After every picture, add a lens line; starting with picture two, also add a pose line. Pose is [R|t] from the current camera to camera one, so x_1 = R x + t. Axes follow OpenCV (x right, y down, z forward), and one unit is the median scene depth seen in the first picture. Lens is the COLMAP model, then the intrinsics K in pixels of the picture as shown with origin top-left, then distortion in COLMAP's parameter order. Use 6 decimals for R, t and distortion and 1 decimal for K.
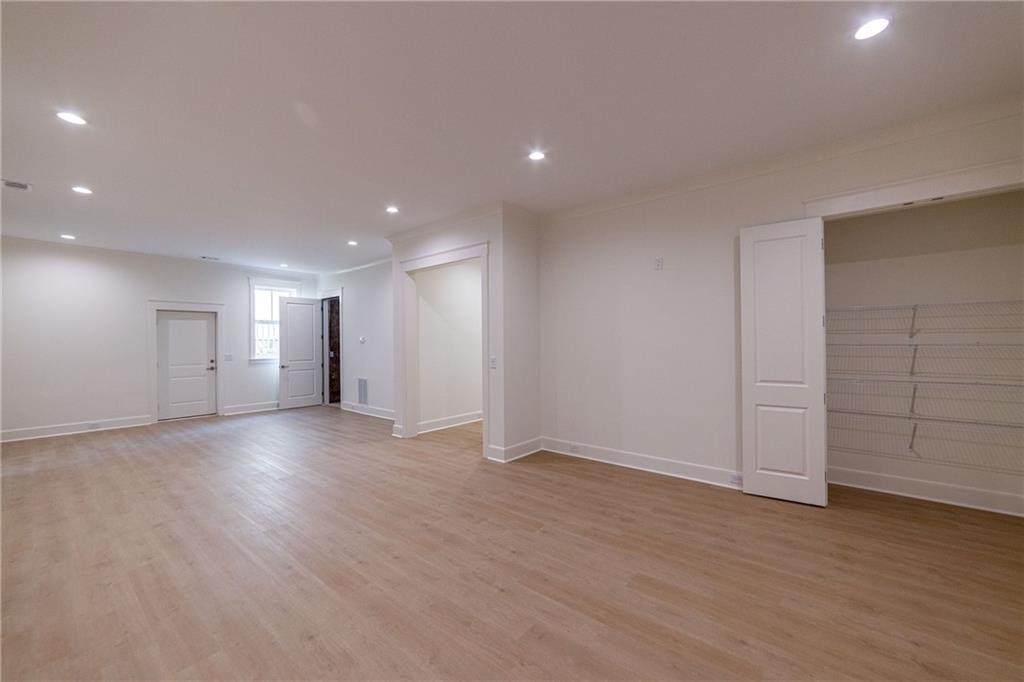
lens RADIAL K [[405.7, 0, 490.9], [0, 405.7, 342.7], [0, 0, 1]] dist [-0.000296, 0.000640]
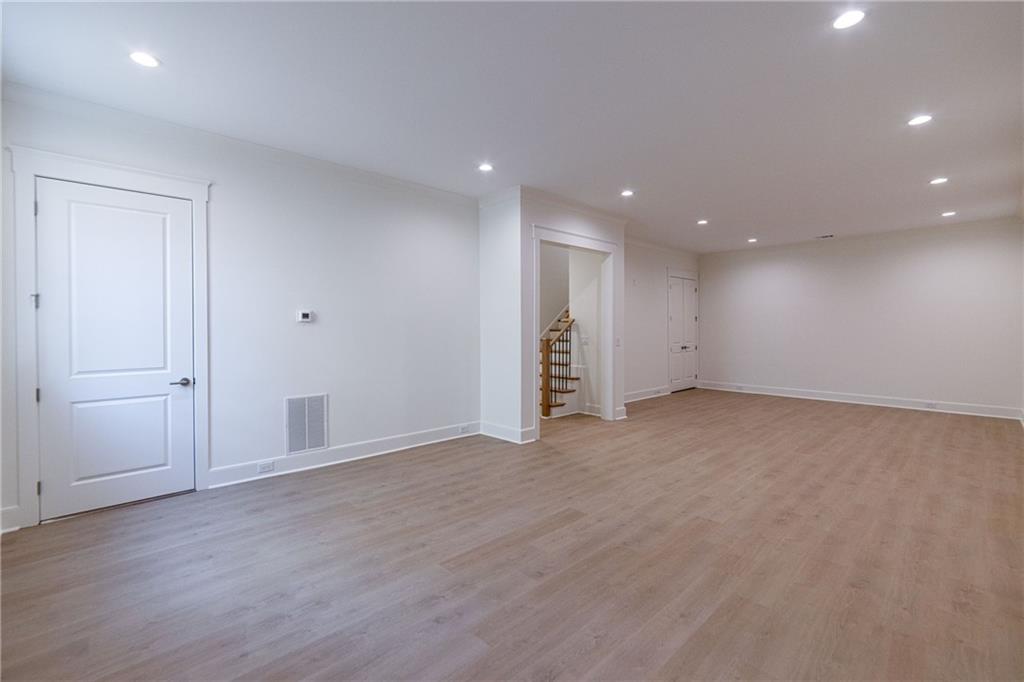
lens RADIAL K [[471.0, 0, 477.8], [0, 471.0, 326.1], [0, 0, 1]] dist [-0.047658, 0.018215]
pose [[0.115038, -0.000018, 0.993361, -1.471806], [-0.004379, 0.999990, 0.000525, 0.002614], [-0.993351, -0.004410, 0.115037, 1.255827]]
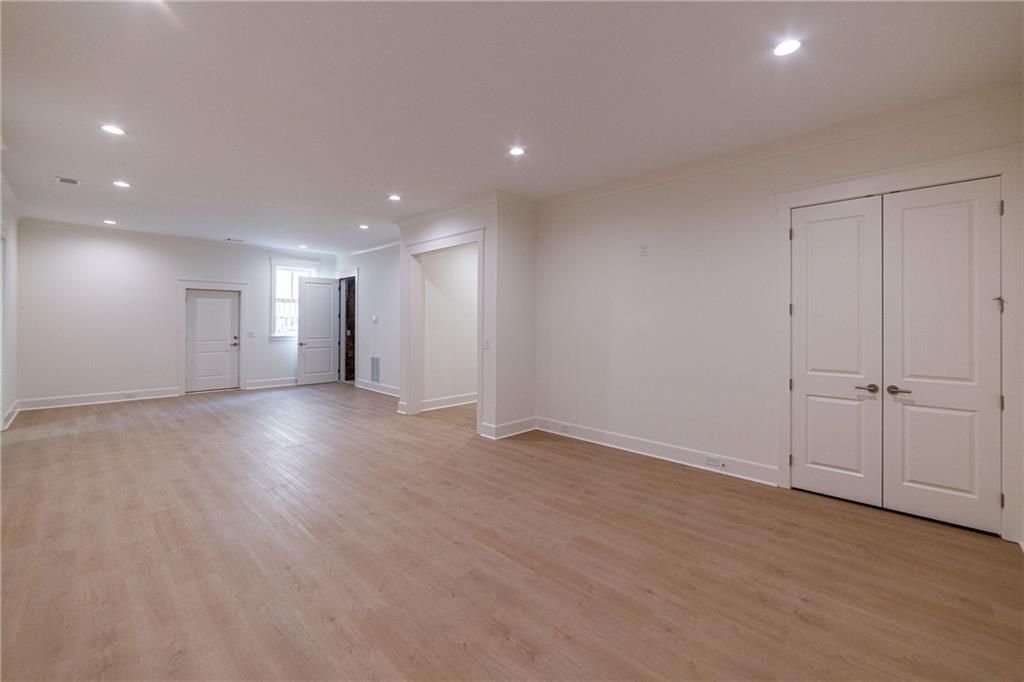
lens RADIAL K [[424.0, 0, 492.8], [0, 424.0, 320.6], [0, 0, 1]] dist [-0.000146, -0.000449]
pose [[0.997386, 0.013821, -0.070917, 0.096275], [-0.014157, 0.999891, -0.004243, -0.005465], [0.070851, 0.005236, 0.997473, -0.087096]]
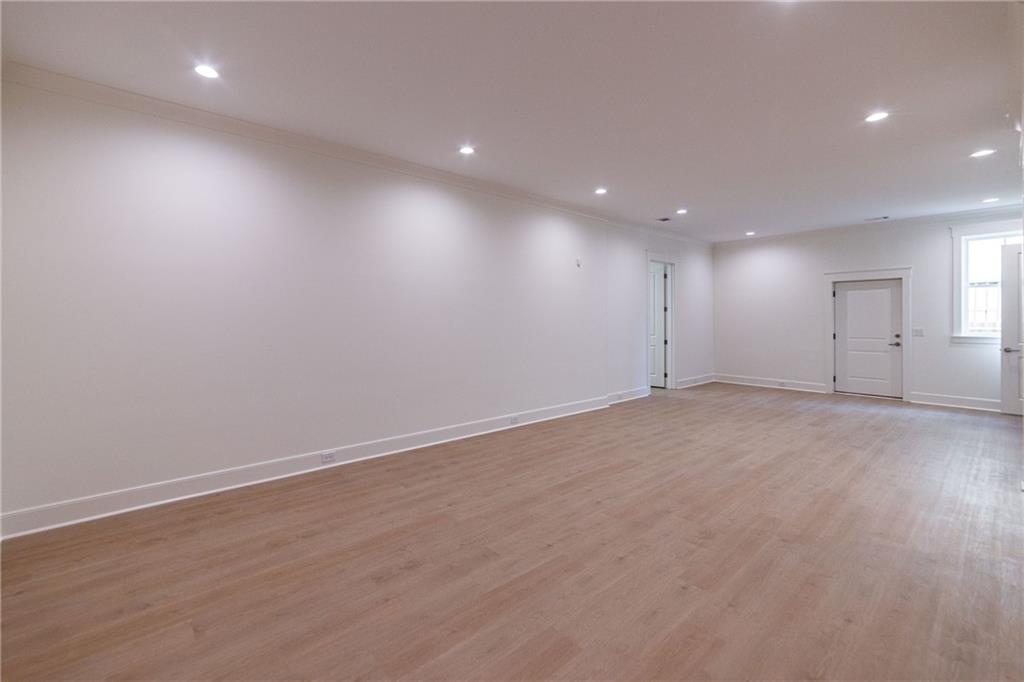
lens RADIAL K [[424.0, 0, 492.8], [0, 424.0, 320.6], [0, 0, 1]] dist [-0.000146, -0.000449]
pose [[-0.139219, 0.013110, -0.990175, 0.539319], [0.003780, 0.999912, 0.012708, -0.002005], [0.990254, -0.001974, -0.139257, 0.469289]]
